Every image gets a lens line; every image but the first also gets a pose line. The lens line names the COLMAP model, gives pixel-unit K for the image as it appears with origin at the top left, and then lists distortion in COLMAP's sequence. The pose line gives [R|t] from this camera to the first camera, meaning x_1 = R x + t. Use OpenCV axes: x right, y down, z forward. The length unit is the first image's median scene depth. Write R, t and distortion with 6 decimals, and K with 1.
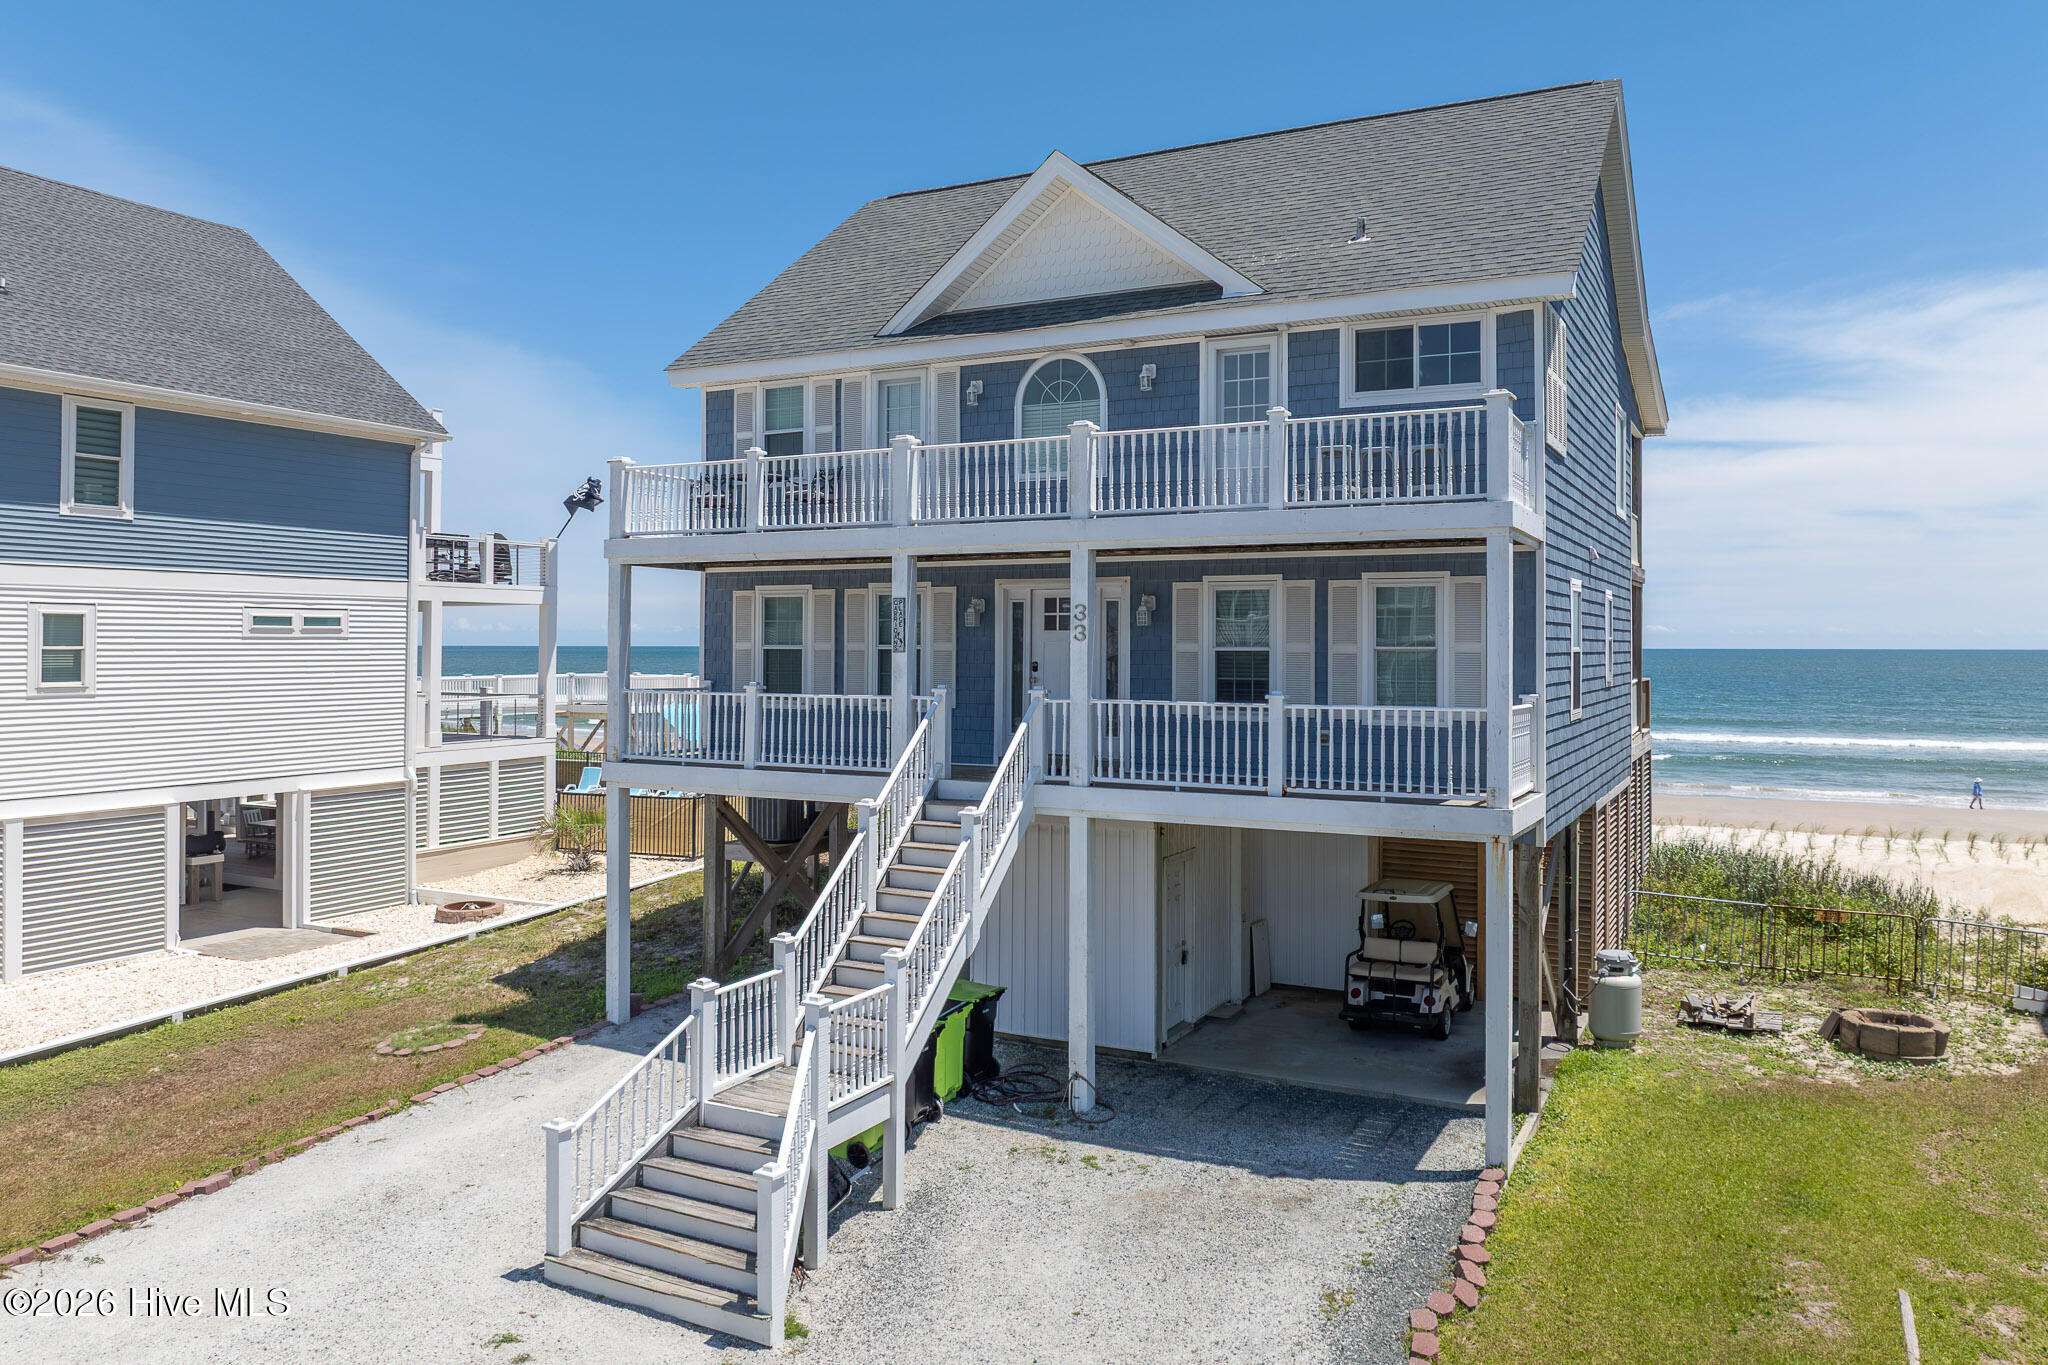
lens RADIAL K [[1454.8, 0, 1032.6], [0, 1454.8, 629.6], [0, 0, 1]] dist [-0.042950, 0.006613]
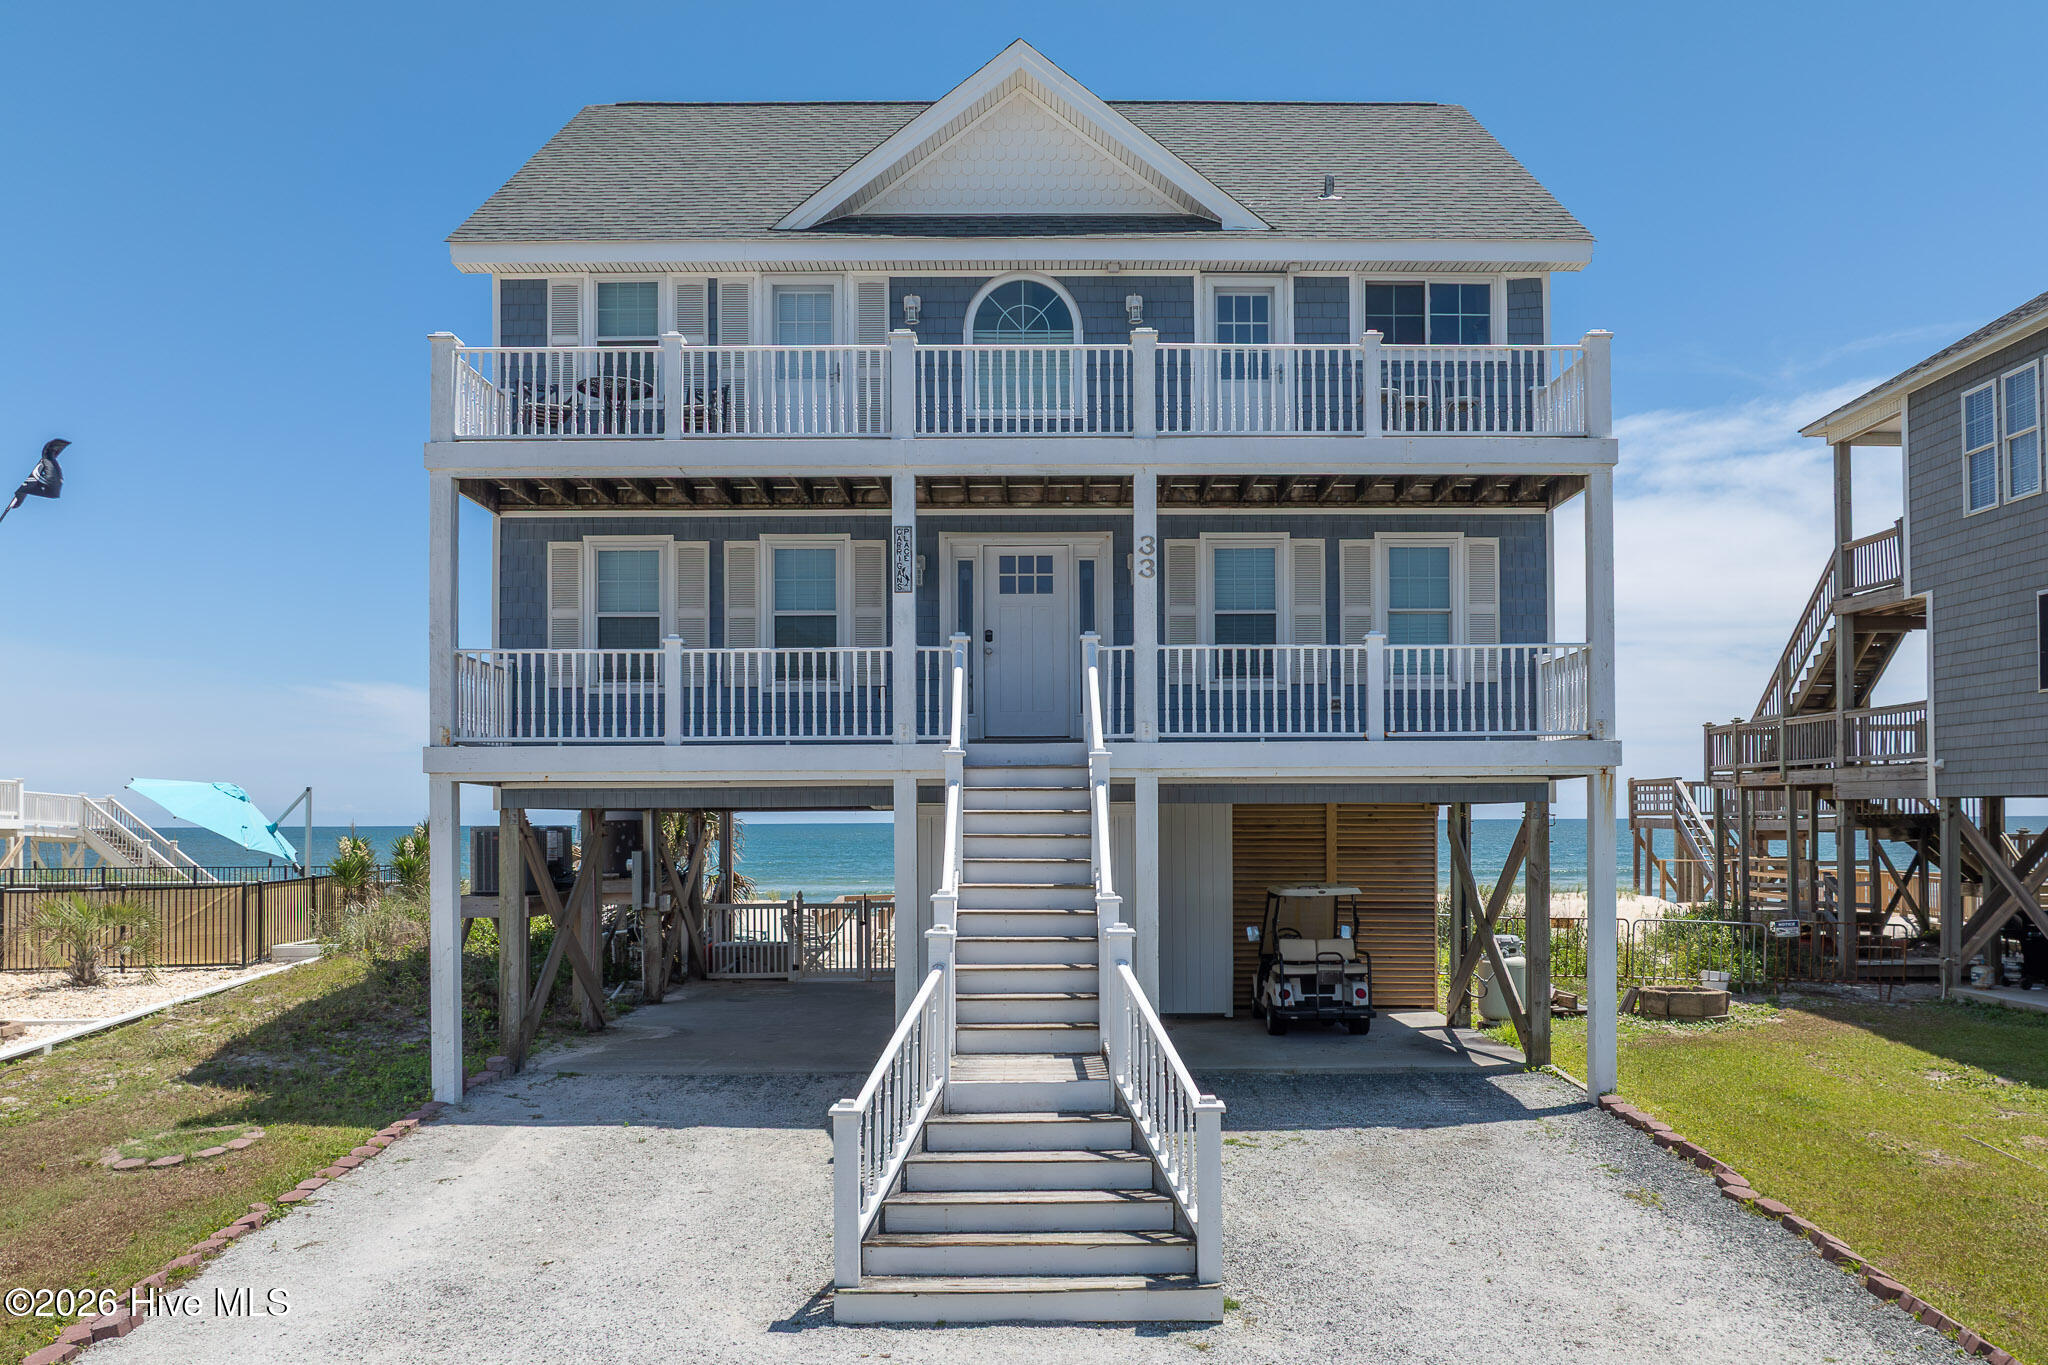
lens RADIAL K [[1560.5, 0, 1057.4], [0, 1560.5, 818.9], [0, 0, 1]] dist [-0.035239, -0.009400]
pose [[0.878601, -0.008008, 0.477490, -0.423238], [0.003597, 0.999942, 0.010151, 0.130972], [-0.477544, -0.007201, 0.878578, 0.177164]]
